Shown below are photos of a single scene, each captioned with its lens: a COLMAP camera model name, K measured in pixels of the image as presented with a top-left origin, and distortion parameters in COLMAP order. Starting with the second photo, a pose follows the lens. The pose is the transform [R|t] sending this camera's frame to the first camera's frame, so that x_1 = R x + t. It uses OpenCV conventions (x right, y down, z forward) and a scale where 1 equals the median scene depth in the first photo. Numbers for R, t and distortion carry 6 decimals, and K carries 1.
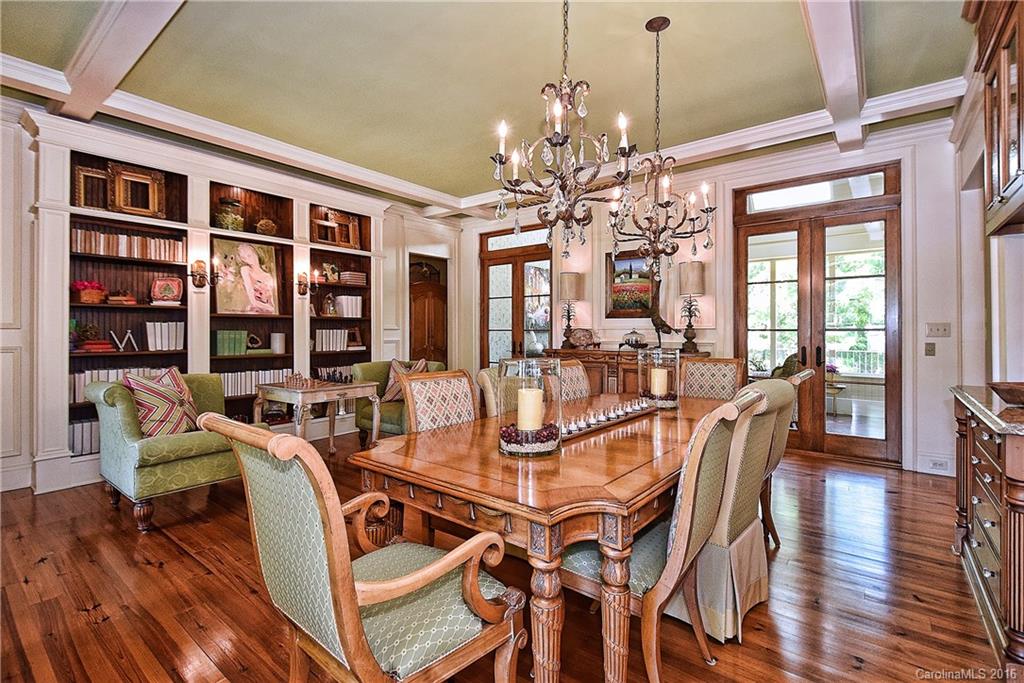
lens RADIAL K [[467.5, 0, 518.1], [0, 467.5, 335.2], [0, 0, 1]] dist [-0.002098, -0.005933]
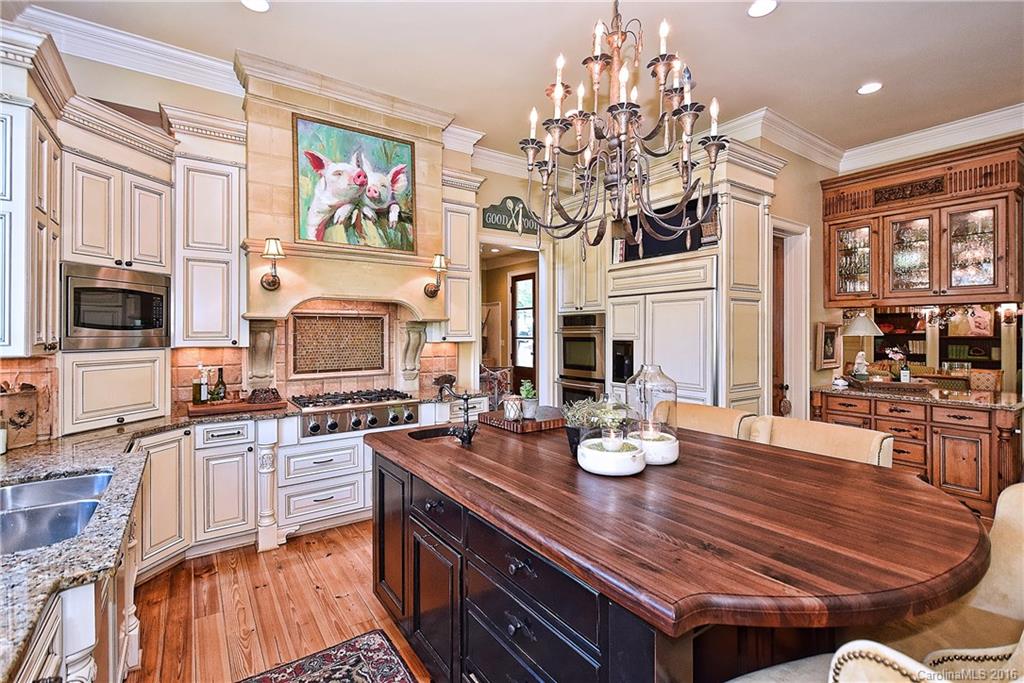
lens RADIAL K [[467.5, 0, 509.6], [0, 467.5, 333.6], [0, 0, 1]] dist [-0.002098, -0.005933]
pose [[-0.328686, -0.003430, -0.944433, 1.517907], [-0.018975, 0.999816, 0.002972, -0.024337], [0.944248, 0.018898, -0.328691, -0.068044]]
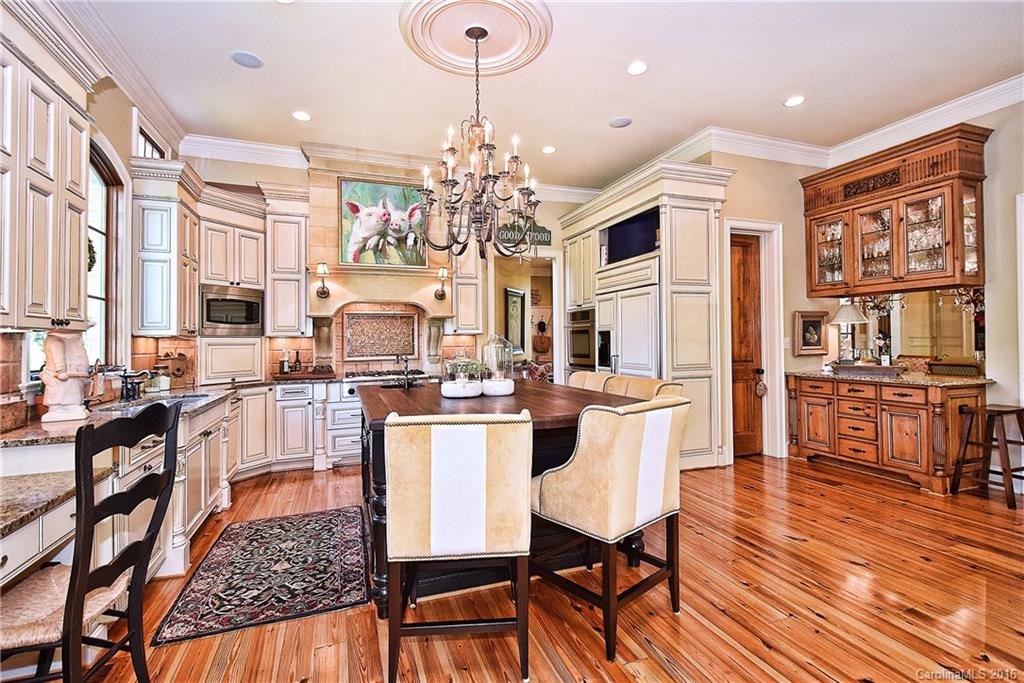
lens RADIAL K [[467.5, 0, 513.5], [0, 467.5, 332.8], [0, 0, 1]] dist [-0.002098, -0.005933]
pose [[-0.546540, -0.011668, -0.837351, 1.595687], [-0.004717, 0.999930, -0.010854, 0.001032], [0.837419, -0.001982, -0.546557, 0.215682]]
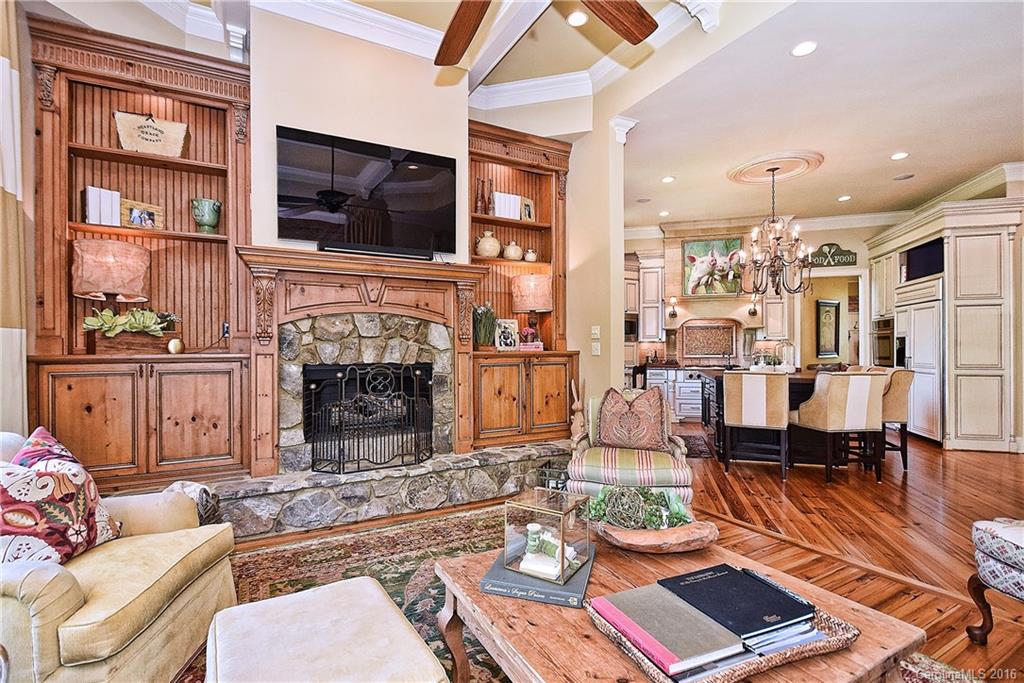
lens RADIAL K [[493.3, 0, 516.2], [0, 493.3, 346.9], [0, 0, 1]] dist [0.000986, -0.002375]
pose [[-0.930420, -0.003323, -0.366480, 2.024812], [-0.007363, 0.999927, 0.009625, 0.005531], [0.366421, 0.011654, -0.930376, 0.633368]]
